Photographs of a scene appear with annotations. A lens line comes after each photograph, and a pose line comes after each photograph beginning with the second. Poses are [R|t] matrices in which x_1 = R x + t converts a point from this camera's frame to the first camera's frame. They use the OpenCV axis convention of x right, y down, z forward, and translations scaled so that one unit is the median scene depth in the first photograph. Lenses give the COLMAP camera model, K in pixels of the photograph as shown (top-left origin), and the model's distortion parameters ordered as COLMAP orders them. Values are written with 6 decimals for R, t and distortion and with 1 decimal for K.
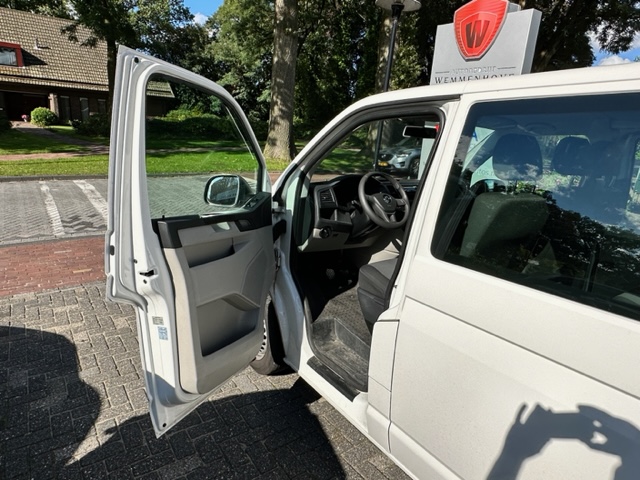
lens RADIAL K [[407.9, 0, 310.9], [0, 407.9, 242.0], [0, 0, 1]] dist [0.002911, 0.001161]
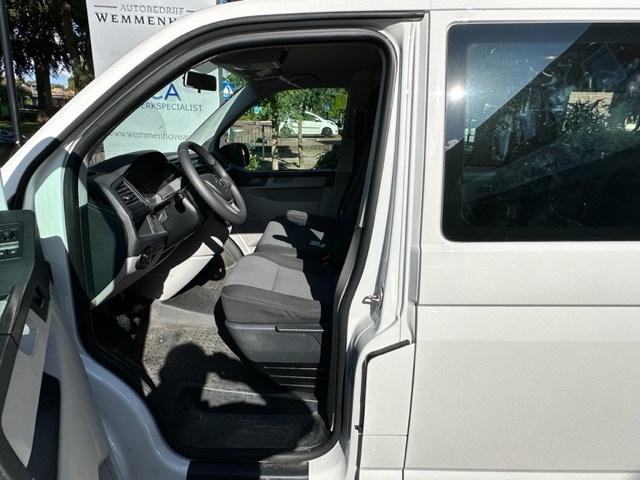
lens RADIAL K [[407.9, 0, 319.6], [0, 407.9, 246.1], [0, 0, 1]] dist [0.002911, 0.001161]
pose [[0.577080, -0.284237, 0.765629, -0.152600], [0.223415, 0.956664, 0.186763, -0.055135], [-0.785534, 0.063276, 0.615574, 0.279078]]
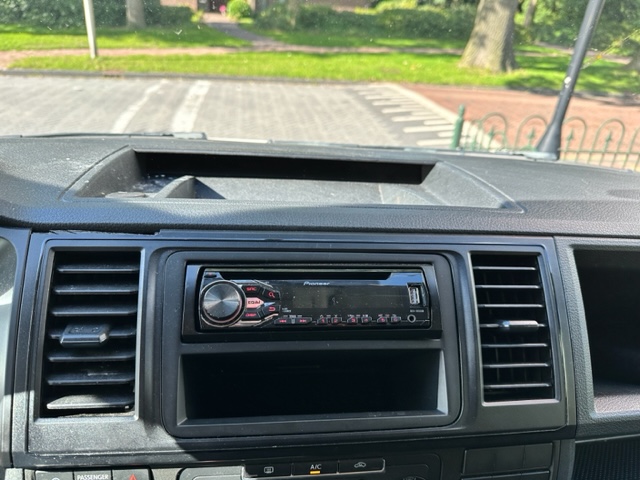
lens RADIAL K [[459.9, 0, 323.0], [0, 459.9, 240.8], [0, 0, 1]] dist [0.035505, -0.061068]
pose [[0.888831, 0.202100, -0.411260, 0.221172], [-0.135342, 0.973230, 0.185755, -0.123097], [0.437792, -0.109444, 0.892390, 0.660565]]
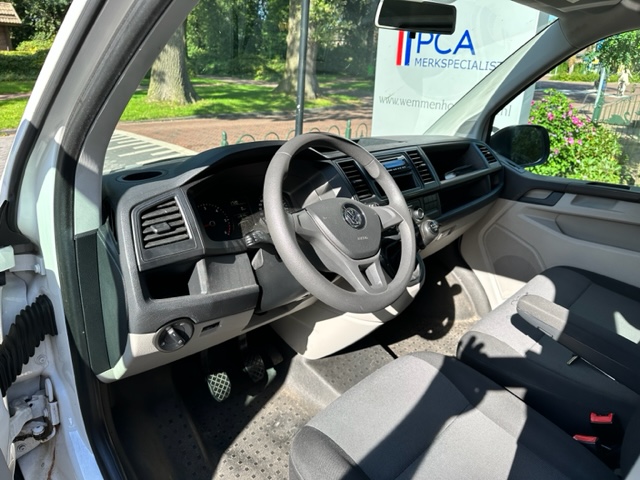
lens RADIAL K [[459.9, 0, 319.7], [0, 459.9, 240.3], [0, 0, 1]] dist [0.035505, -0.061068]
pose [[0.979267, -0.097496, 0.177567, 0.055151], [0.079362, 0.991138, 0.106527, -0.076648], [-0.186380, -0.090226, 0.978326, 0.382048]]
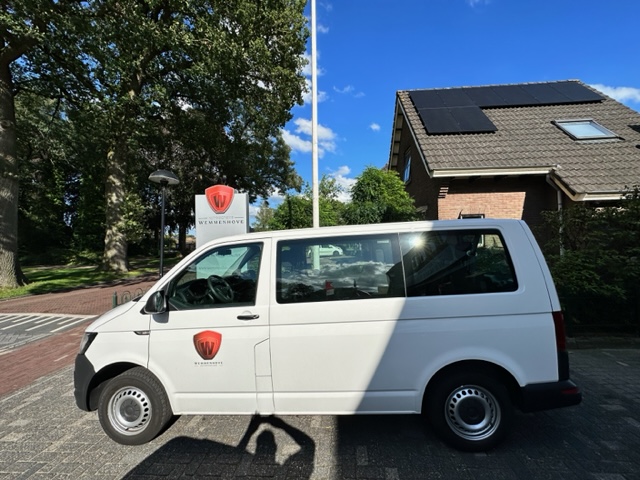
lens RADIAL K [[256.8, 0, 324.8], [0, 256.8, 243.0], [0, 0, 1]] dist [0.002435, -0.000200]
pose [[0.622214, -0.075799, 0.779169, -0.256084], [0.275330, 0.952902, -0.127167, -0.015226], [-0.732832, 0.293653, 0.613779, -0.079852]]
